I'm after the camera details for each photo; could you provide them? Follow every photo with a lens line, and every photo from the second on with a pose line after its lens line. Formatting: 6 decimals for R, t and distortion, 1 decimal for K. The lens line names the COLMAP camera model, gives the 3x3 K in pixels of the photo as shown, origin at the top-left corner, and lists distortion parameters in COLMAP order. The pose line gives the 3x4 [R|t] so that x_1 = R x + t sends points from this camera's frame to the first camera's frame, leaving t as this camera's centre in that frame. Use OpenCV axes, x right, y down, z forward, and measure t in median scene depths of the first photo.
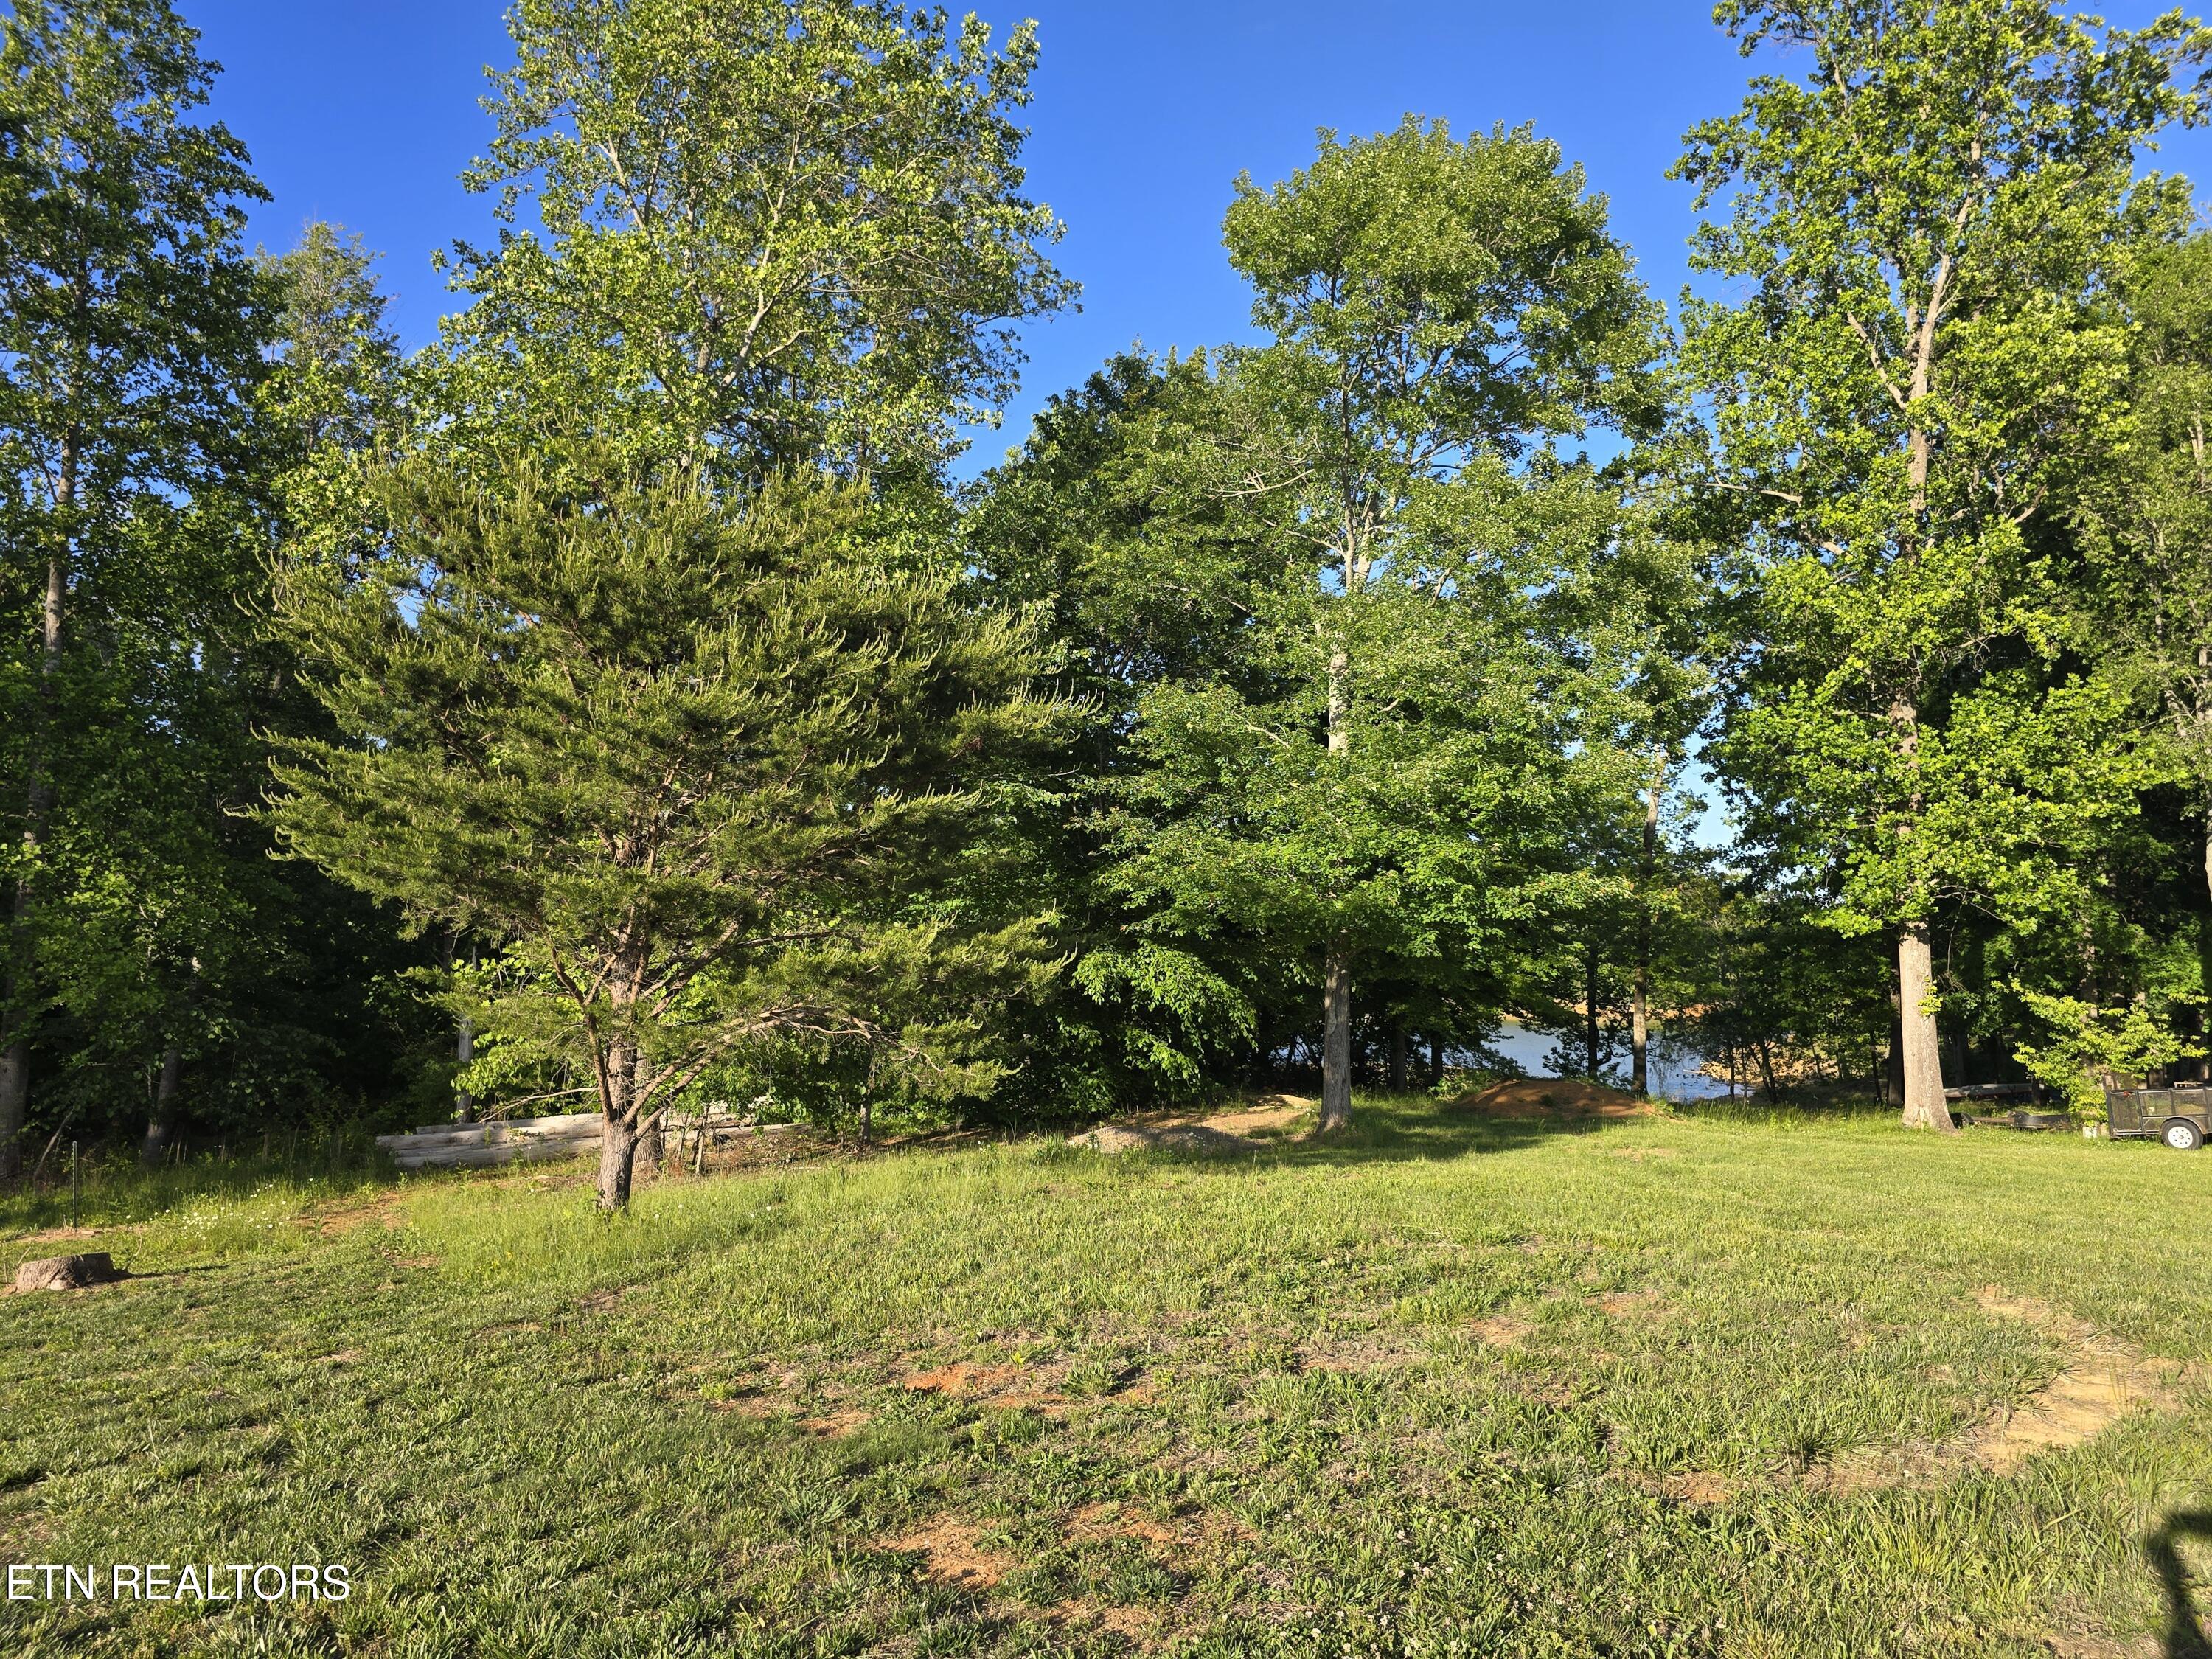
lens RADIAL K [[1486.0, 0, 1118.8], [0, 1486.0, 843.2], [0, 0, 1]] dist [0.077219, -0.080843]
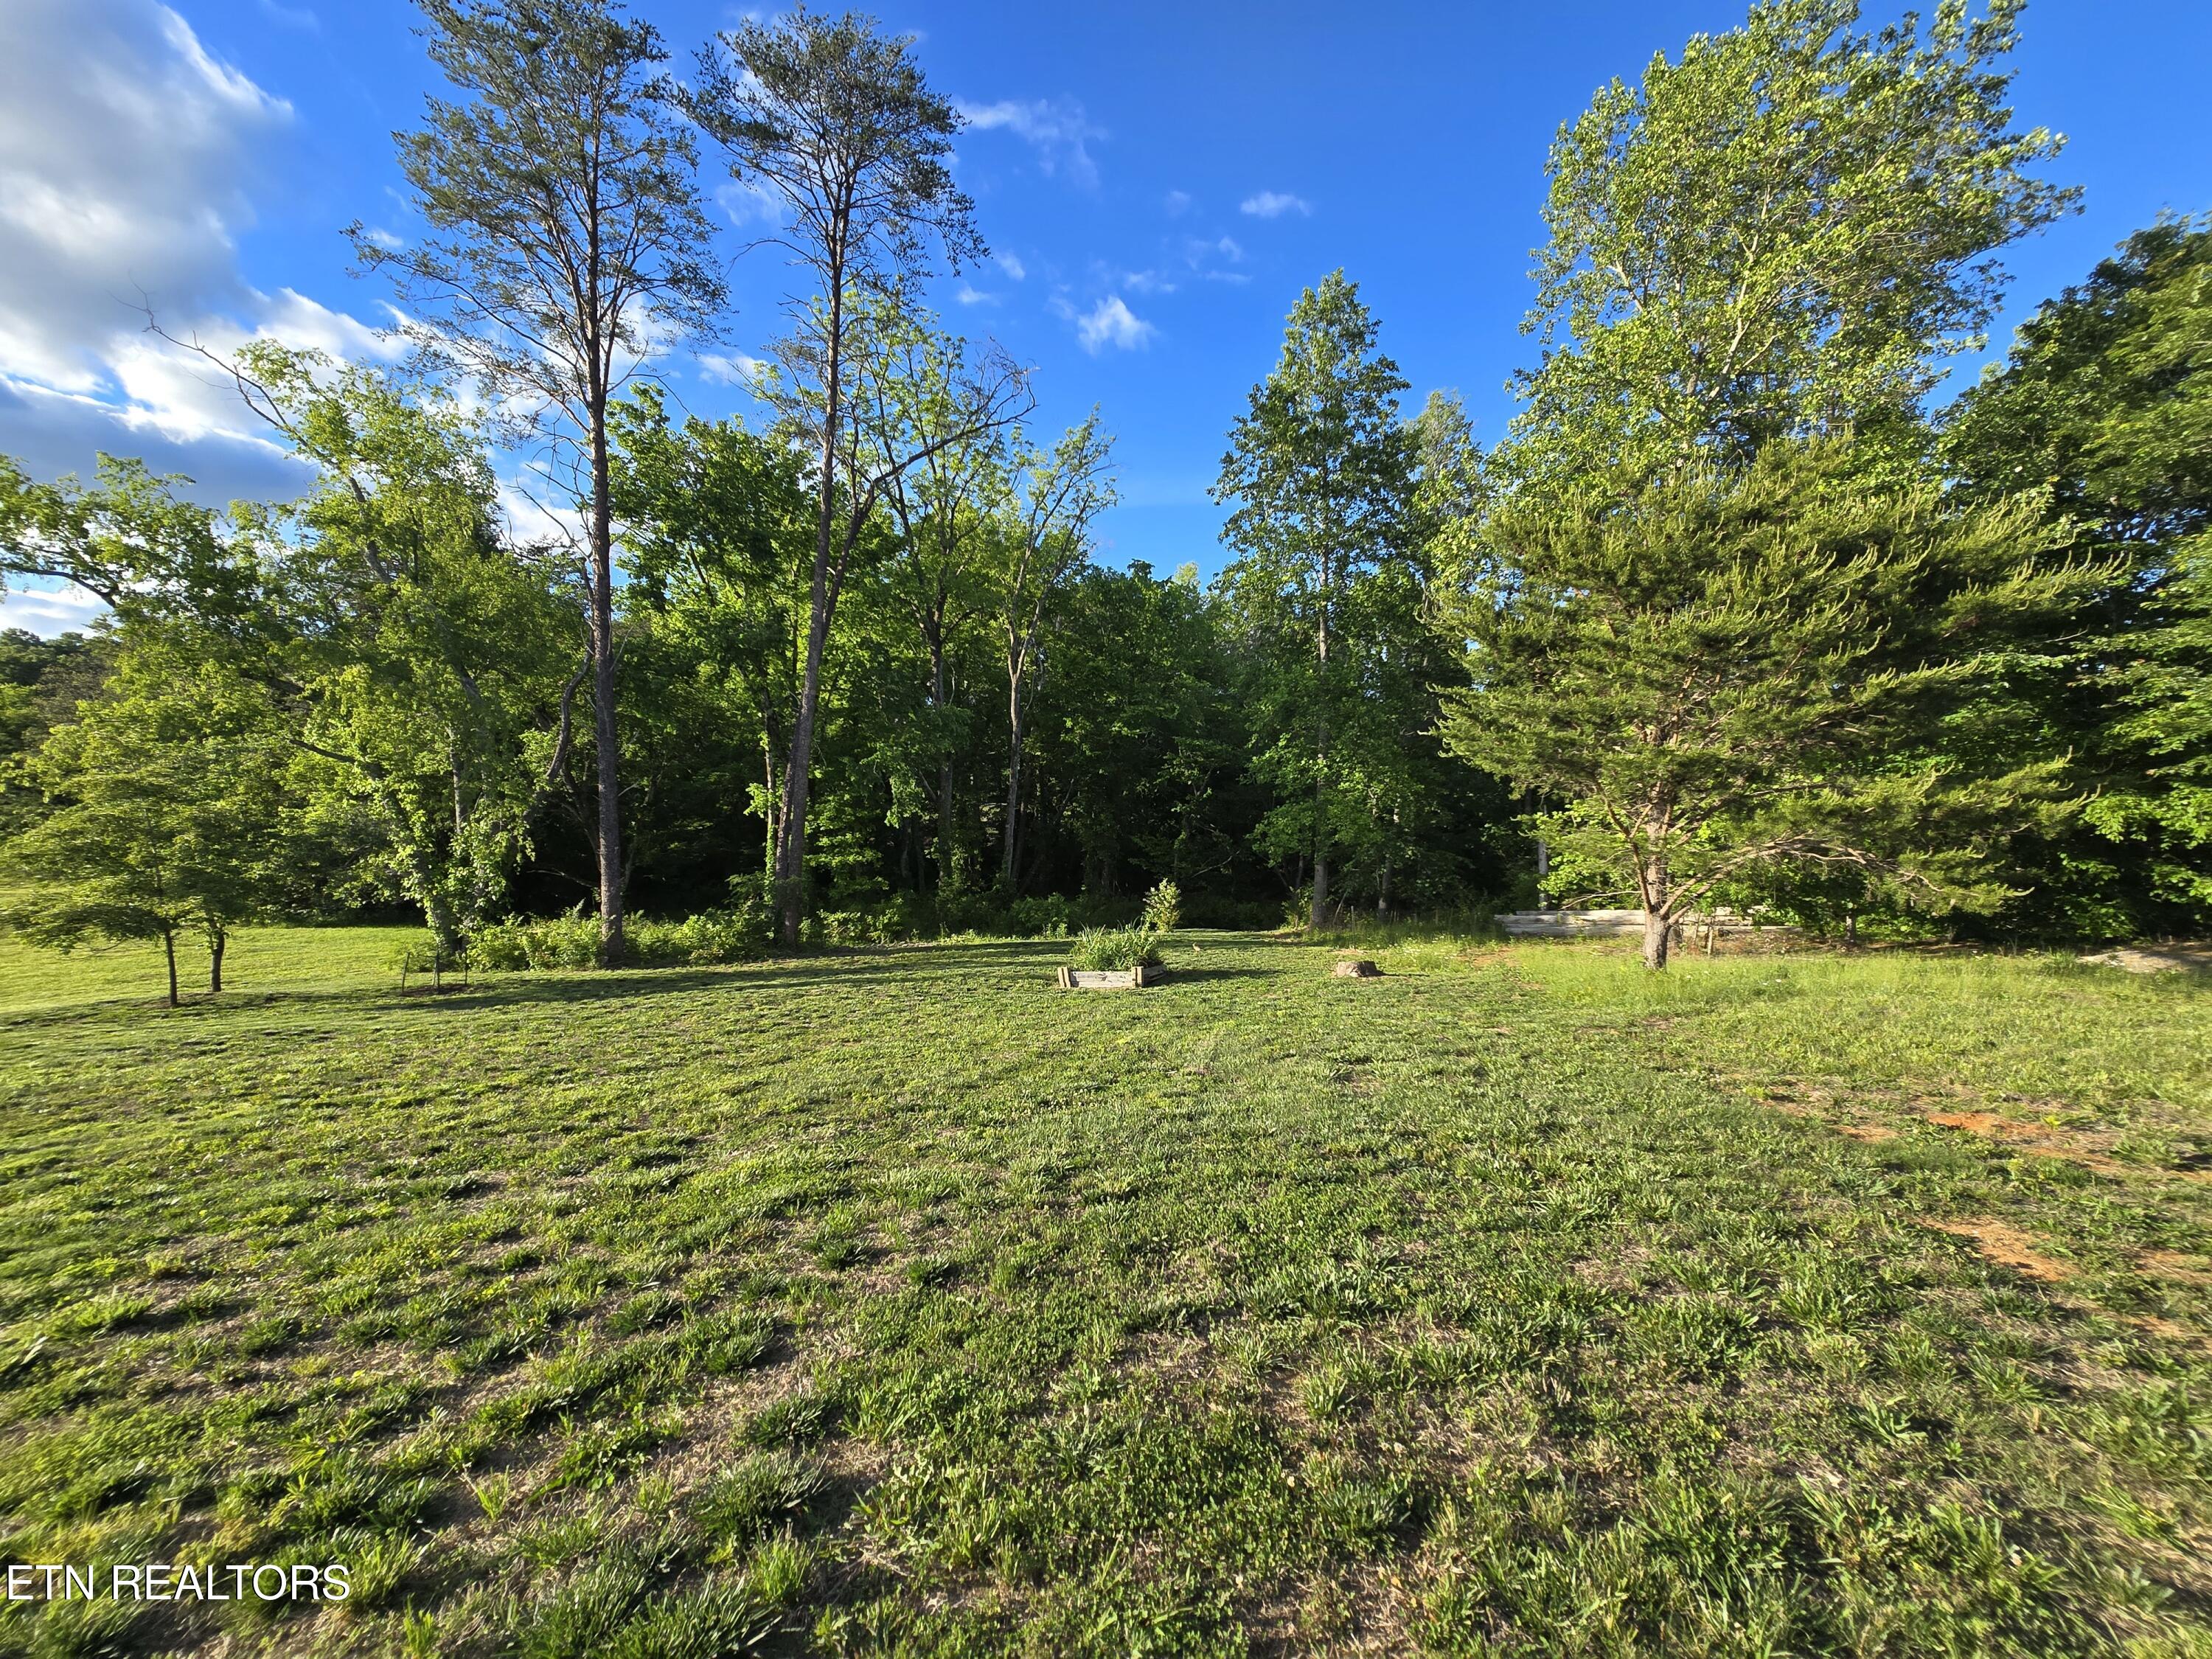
lens RADIAL K [[899.0, 0, 1106.0], [0, 899.0, 829.5], [0, 0, 1]] dist [-0.001387, 0.000205]
pose [[0.658294, -0.008788, -0.752710, -0.009817], [0.078468, 0.995286, 0.057005, 0.003200], [0.748660, -0.096589, 0.655880, -0.012980]]
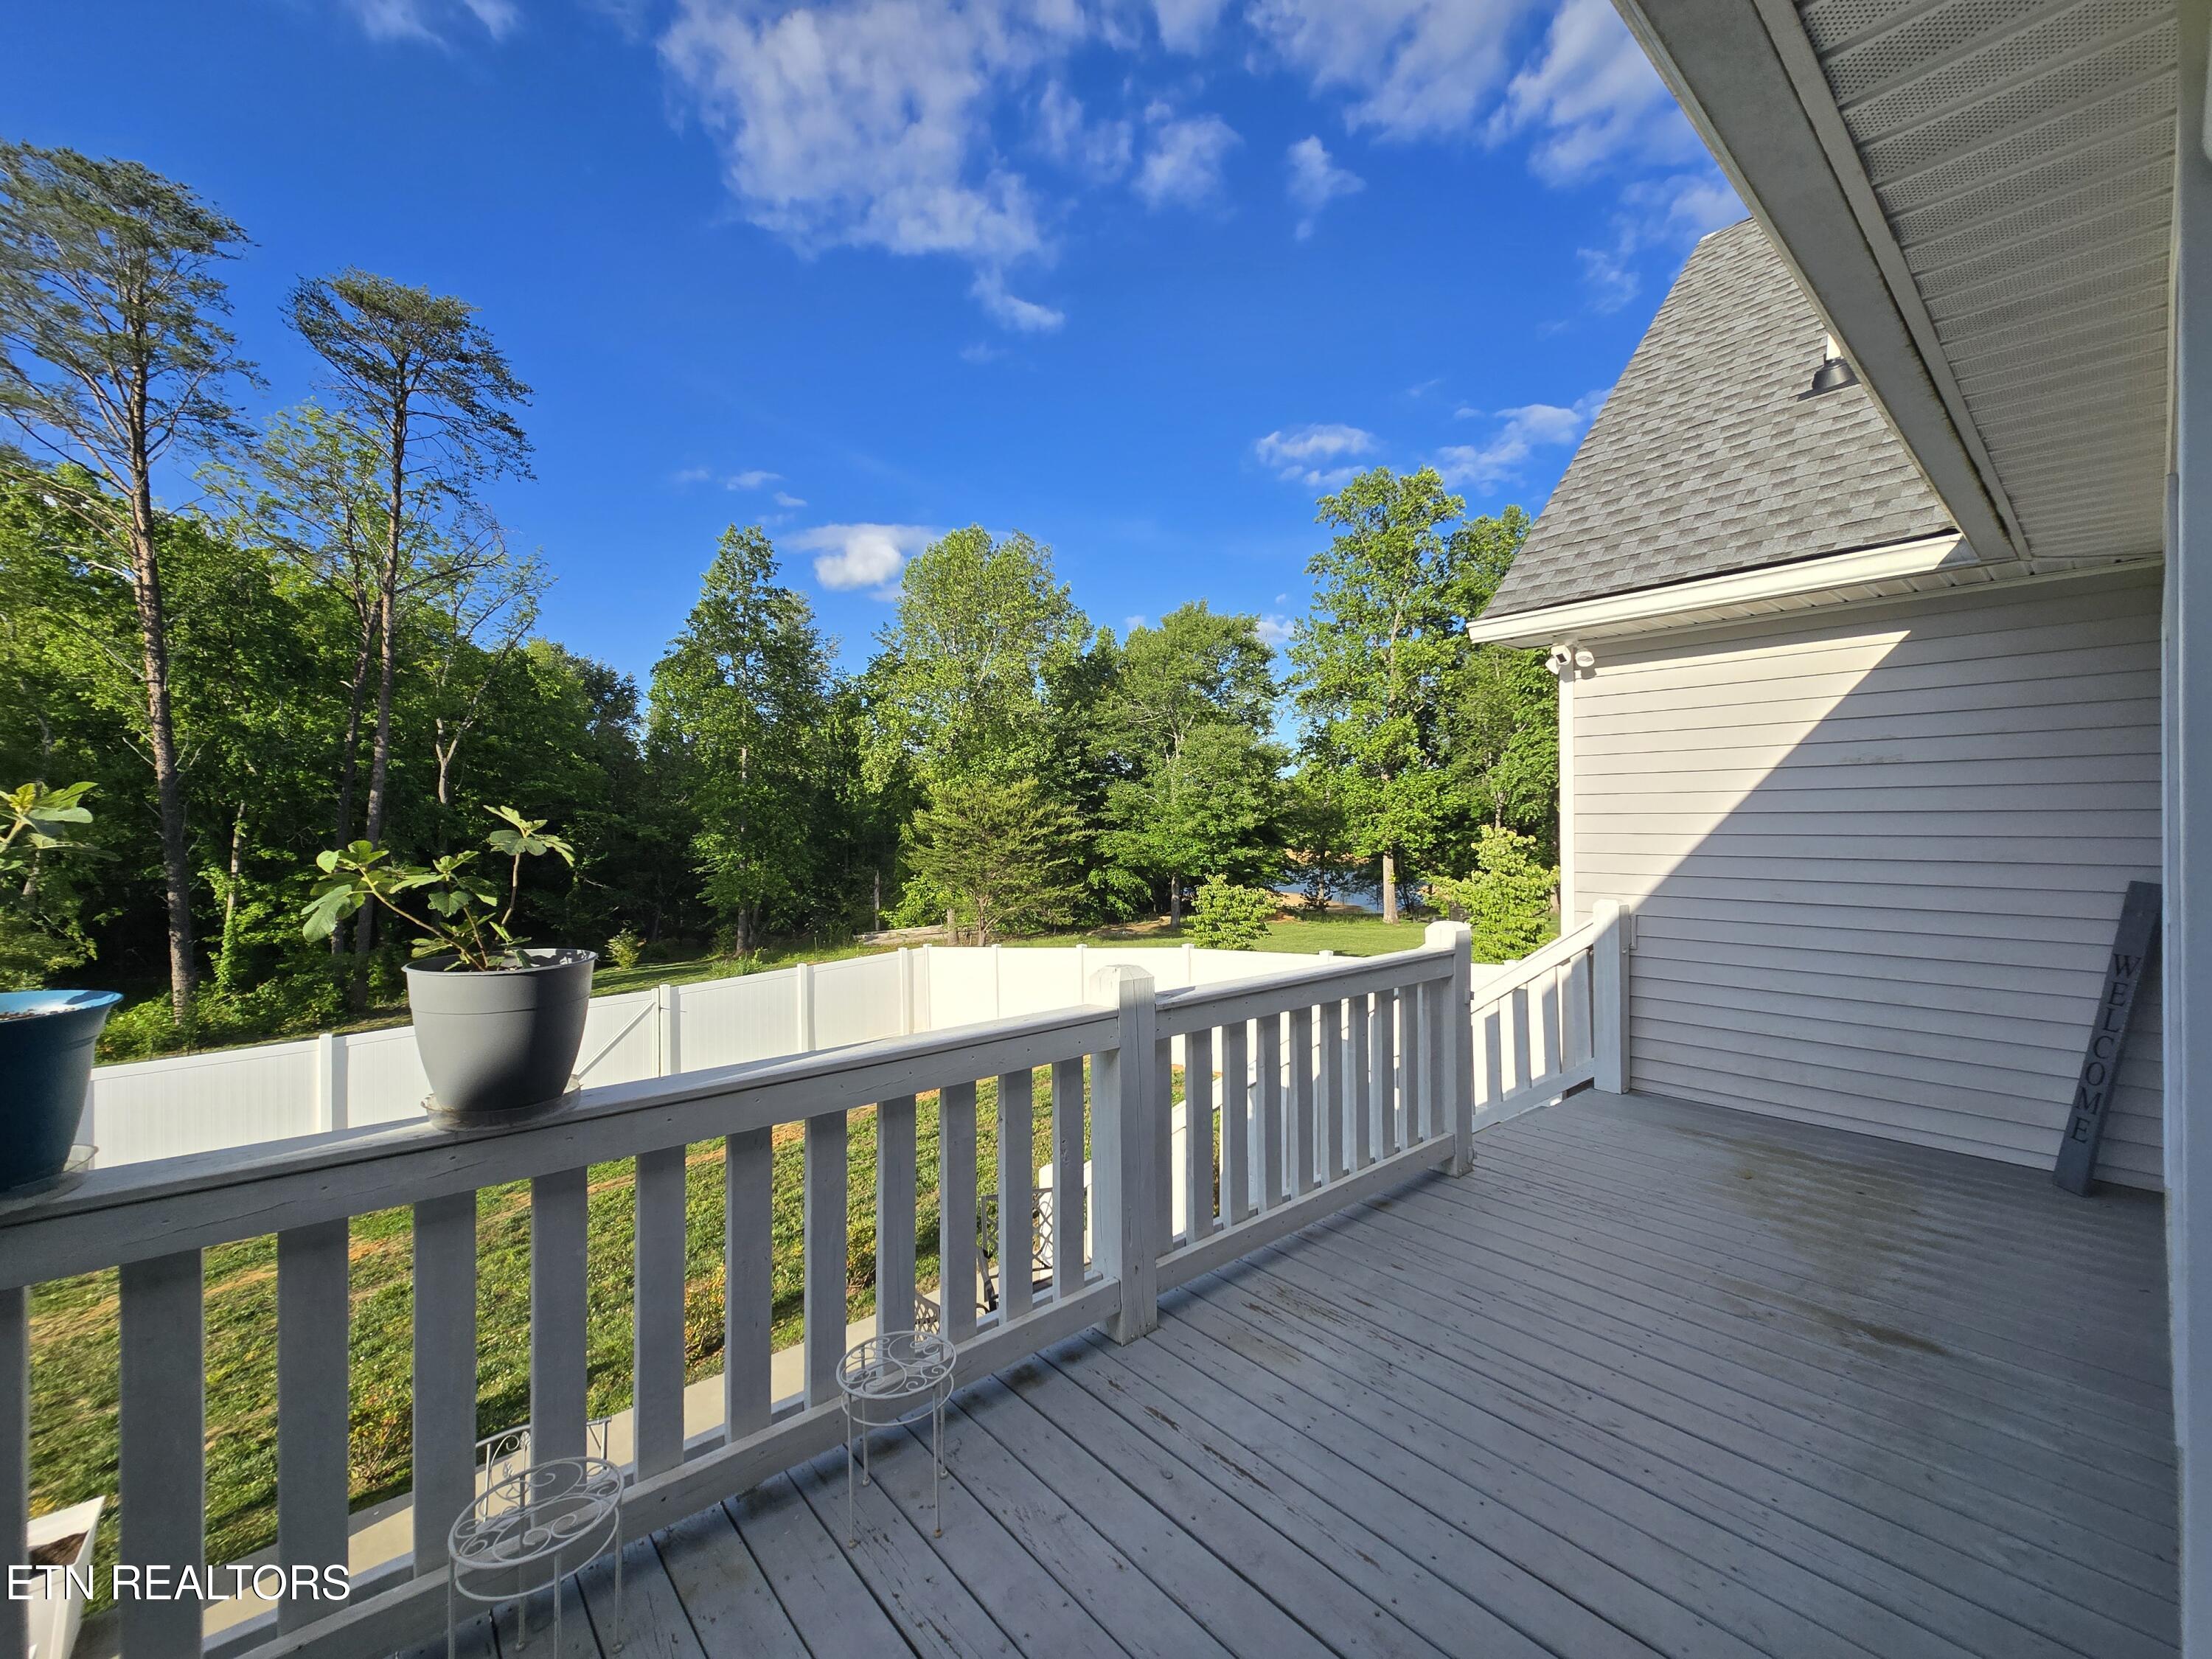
lens RADIAL K [[909.7, 0, 1113.6], [0, 909.7, 831.9], [0, 0, 1]] dist [0.000546, 0.003575]
pose [[0.999852, -0.017222, 0.000289, 0.041819], [0.017139, 0.996412, 0.082880, -0.280863], [-0.001715, -0.082863, 0.996559, -1.443082]]
